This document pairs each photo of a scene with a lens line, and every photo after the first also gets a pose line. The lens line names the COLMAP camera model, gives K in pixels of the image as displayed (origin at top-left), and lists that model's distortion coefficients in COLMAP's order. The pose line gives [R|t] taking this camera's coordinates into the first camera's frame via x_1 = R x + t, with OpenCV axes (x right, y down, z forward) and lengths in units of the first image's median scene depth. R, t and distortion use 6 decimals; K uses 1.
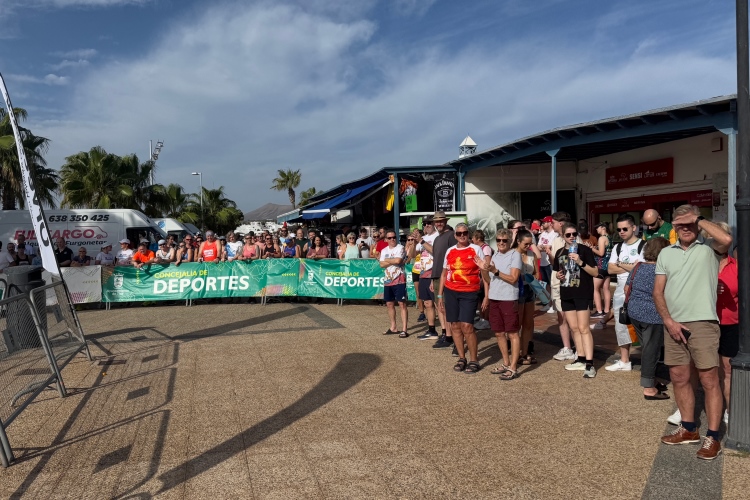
lens RADIAL K [[594.2, 0, 387.6], [0, 594.2, 249.5], [0, 0, 1]] dist [0.137381, -0.216728]
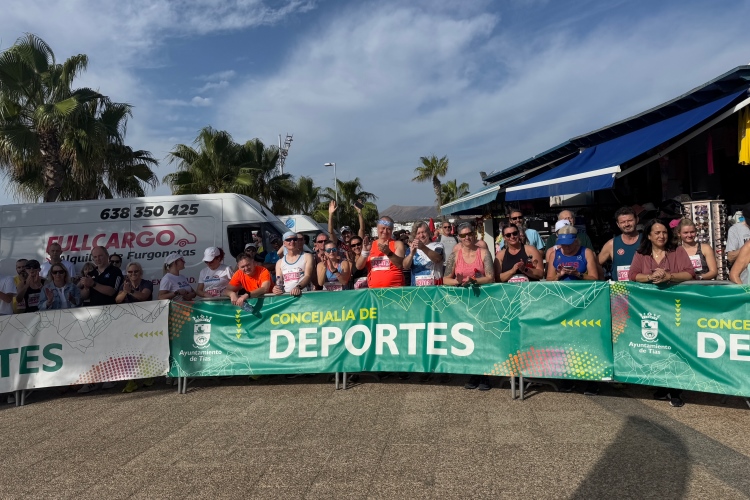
lens RADIAL K [[594.2, 0, 387.6], [0, 594.2, 249.5], [0, 0, 1]] dist [0.137381, -0.216728]
pose [[0.977888, -0.030607, -0.206877, -0.195790], [0.030781, 0.999523, -0.002382, -0.008589], [0.206852, -0.004038, 0.978364, 0.556333]]
